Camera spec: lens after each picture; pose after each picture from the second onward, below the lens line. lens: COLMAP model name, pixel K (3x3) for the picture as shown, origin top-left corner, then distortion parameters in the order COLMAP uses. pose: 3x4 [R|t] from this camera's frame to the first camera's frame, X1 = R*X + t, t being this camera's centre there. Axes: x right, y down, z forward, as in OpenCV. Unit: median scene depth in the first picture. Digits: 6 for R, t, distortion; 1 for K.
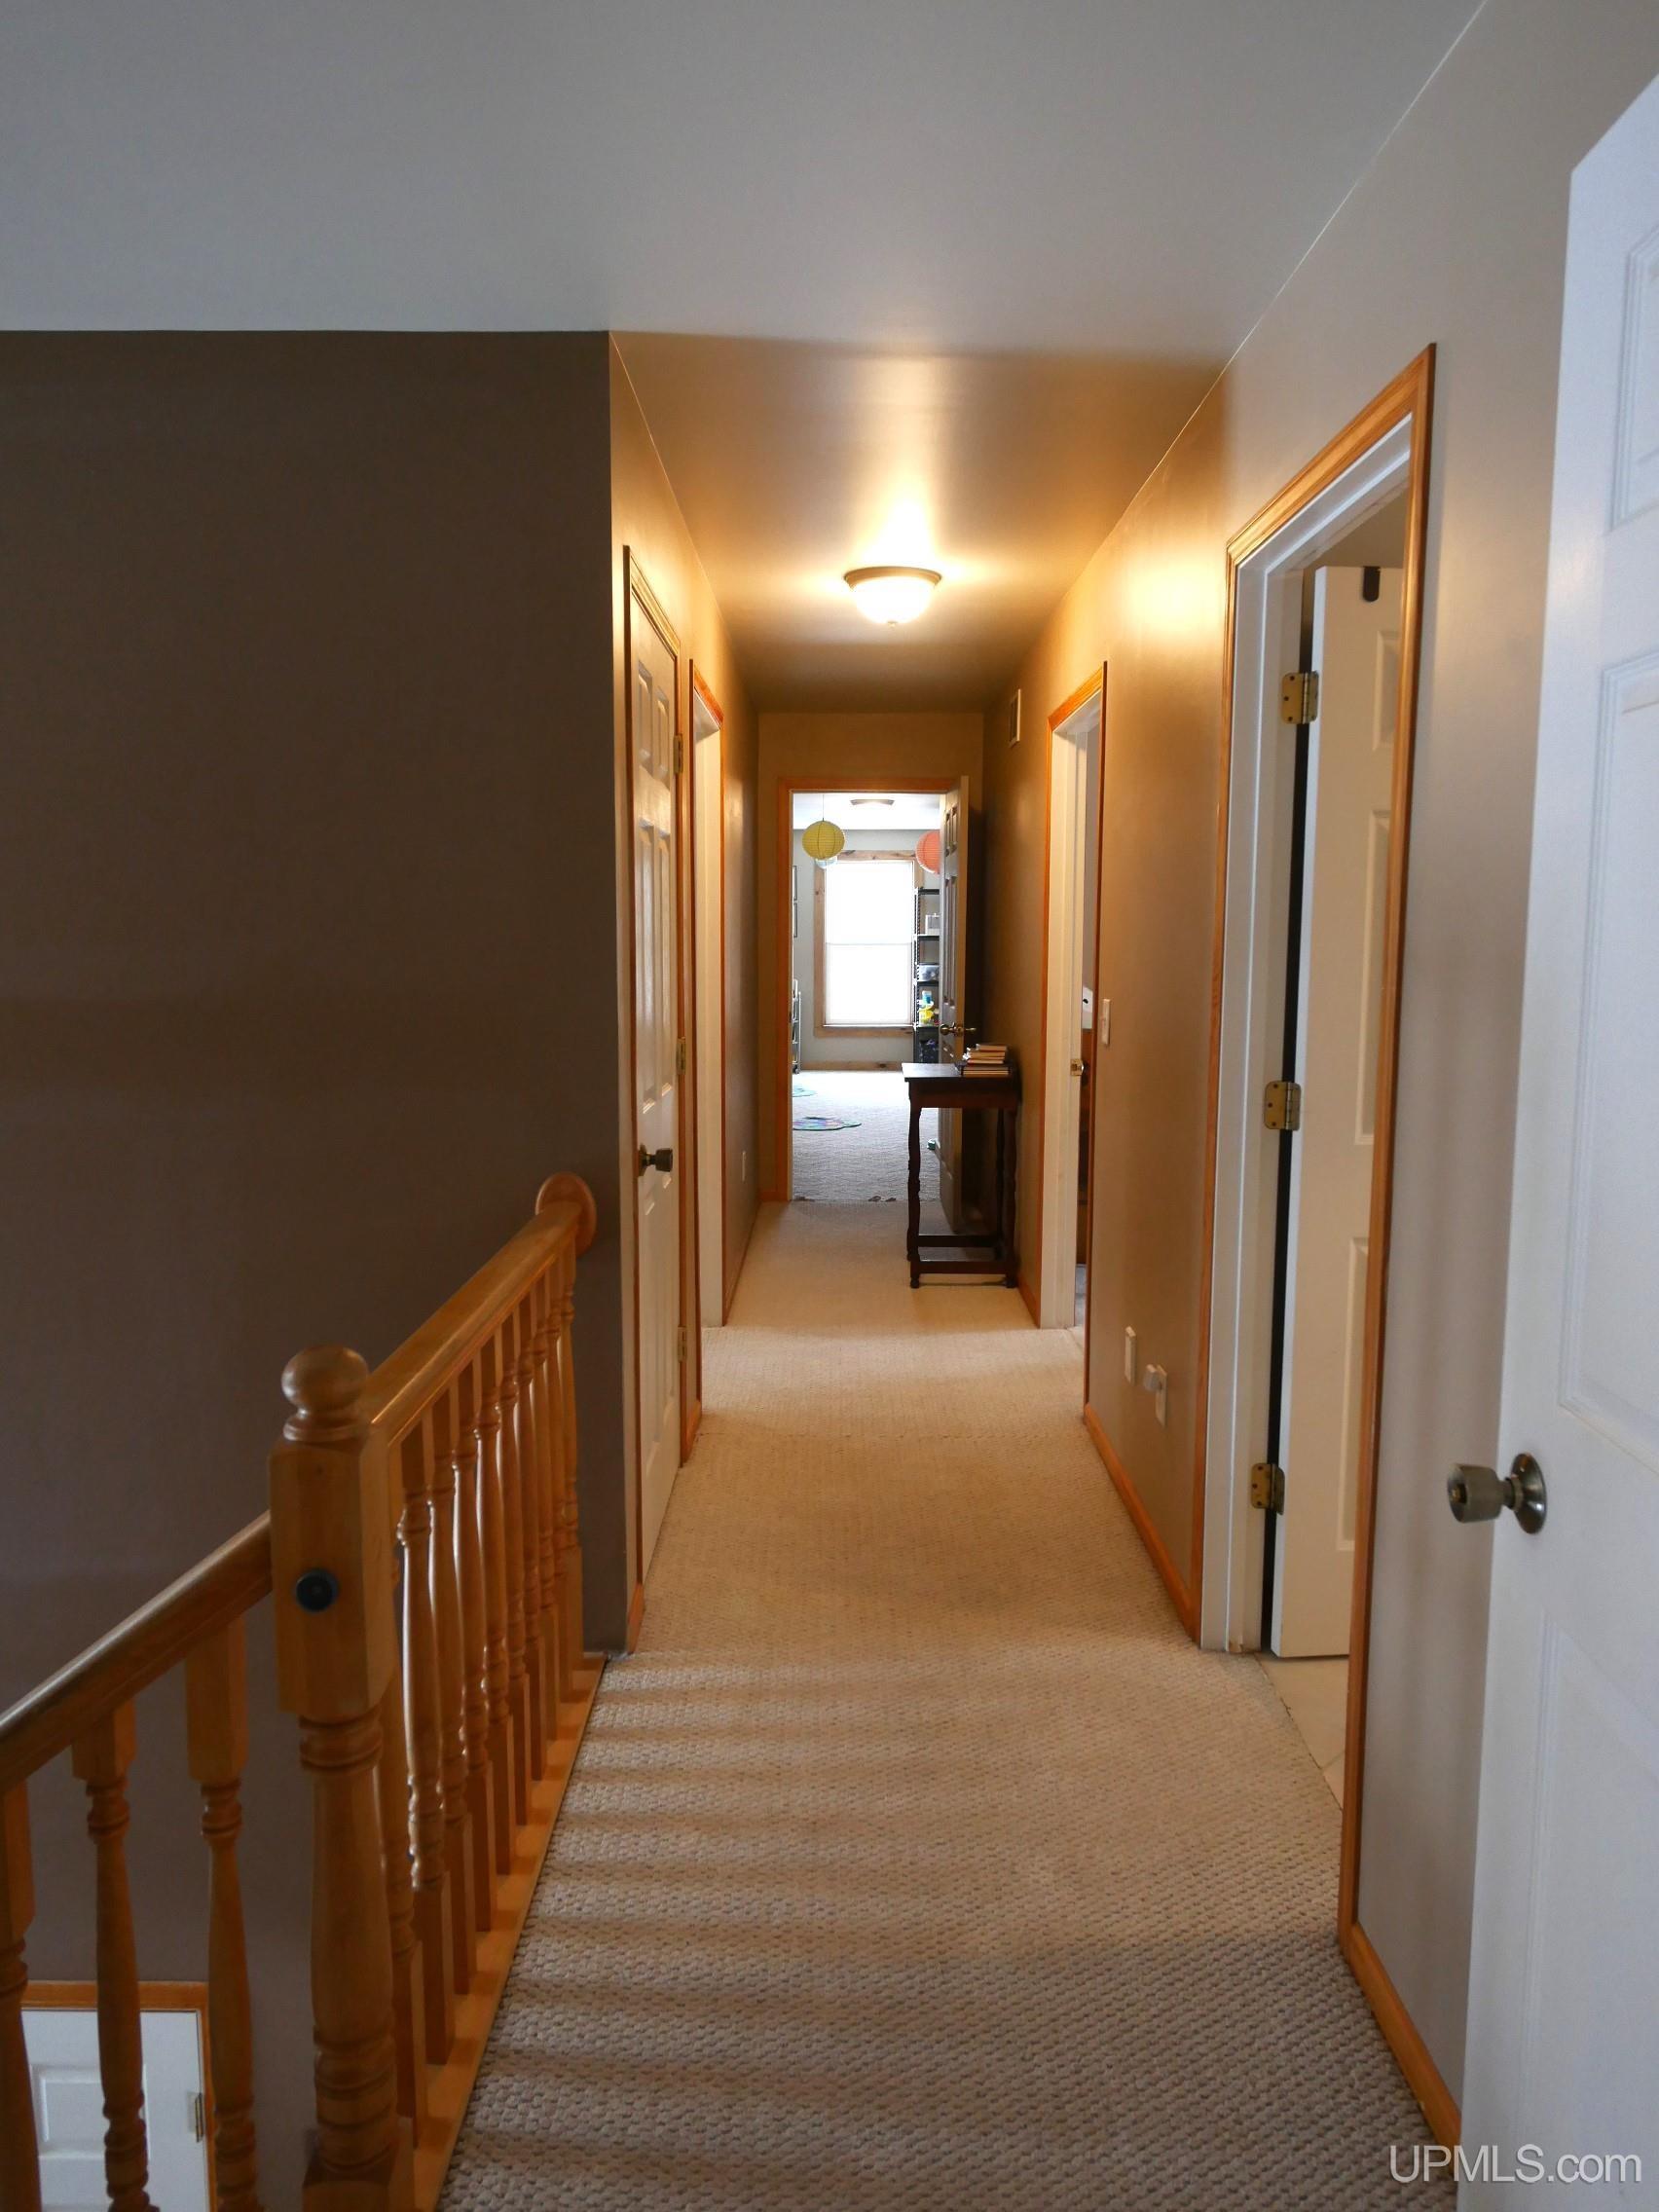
lens RADIAL K [[1533.9, 0, 830.2], [0, 1533.9, 1112.1], [0, 0, 1]] dist [-0.001273, -0.000709]
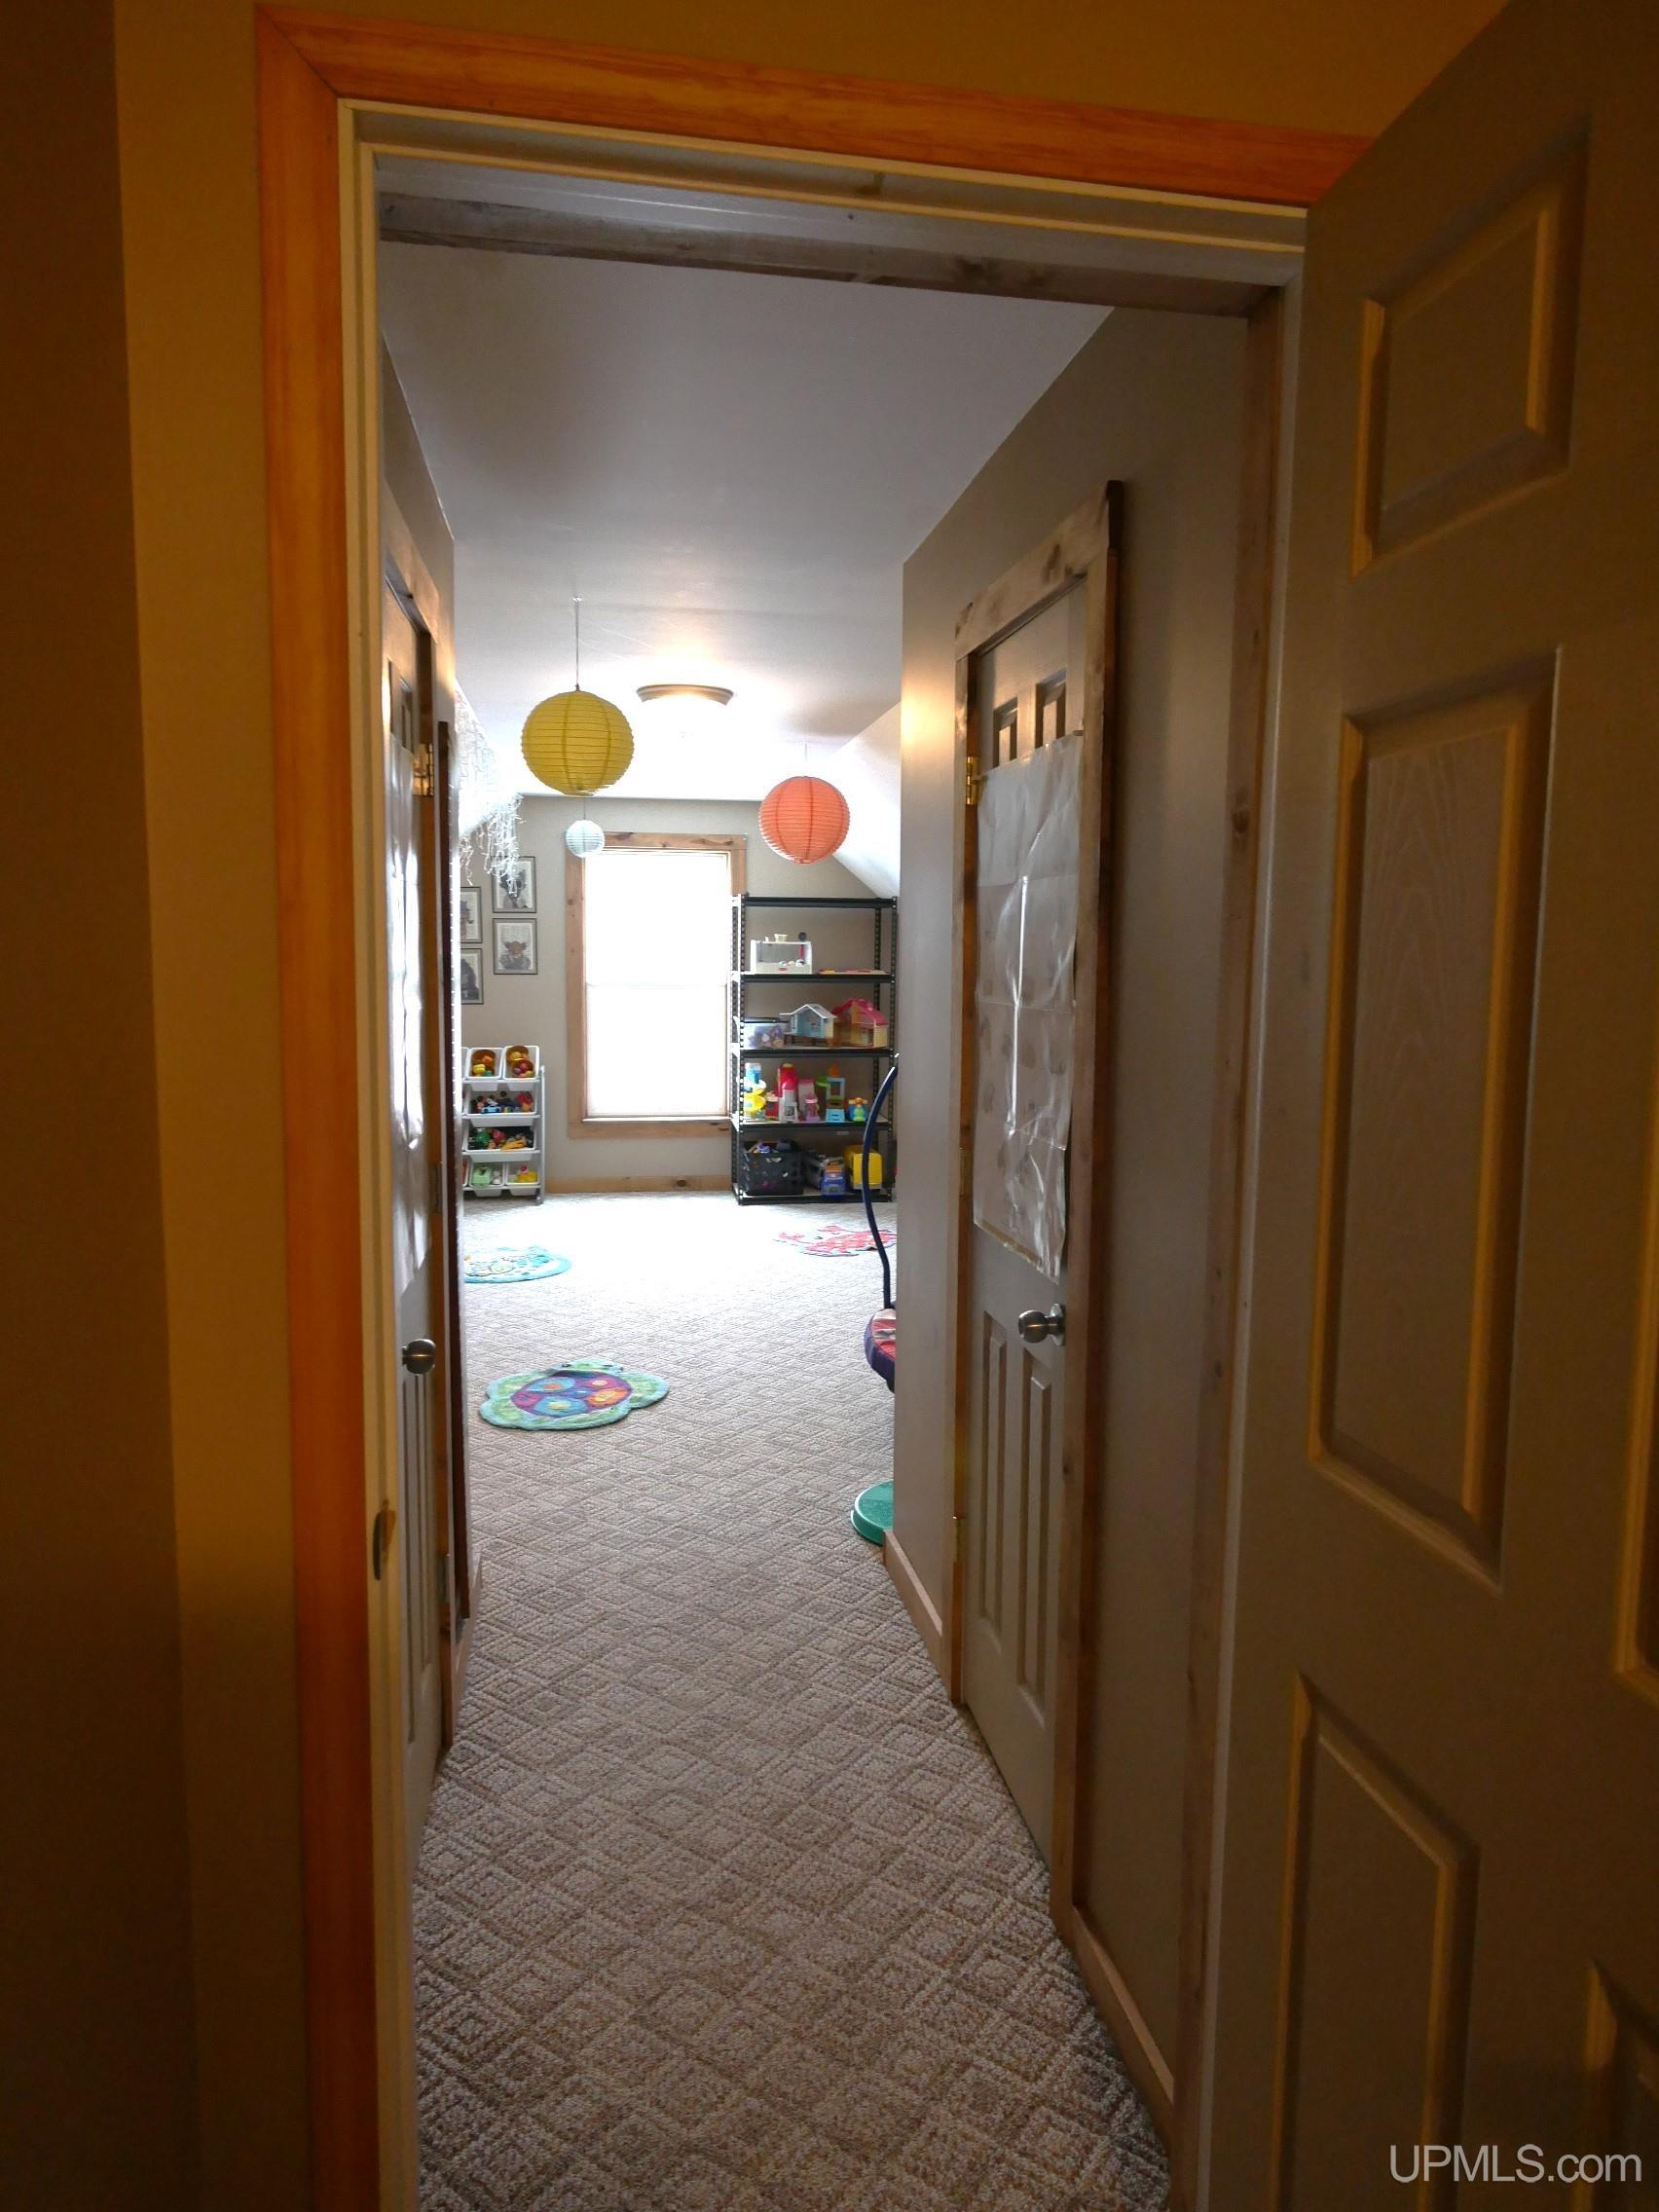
lens RADIAL K [[1356.7, 0, 836.5], [0, 1356.7, 1102.8], [0, 0, 1]] dist [-0.003000, 0.000455]
pose [[0.984282, -0.013173, 0.176114, -0.000599], [0.016258, 0.999738, -0.016085, -0.054602], [-0.175856, 0.018696, 0.984238, 0.464673]]
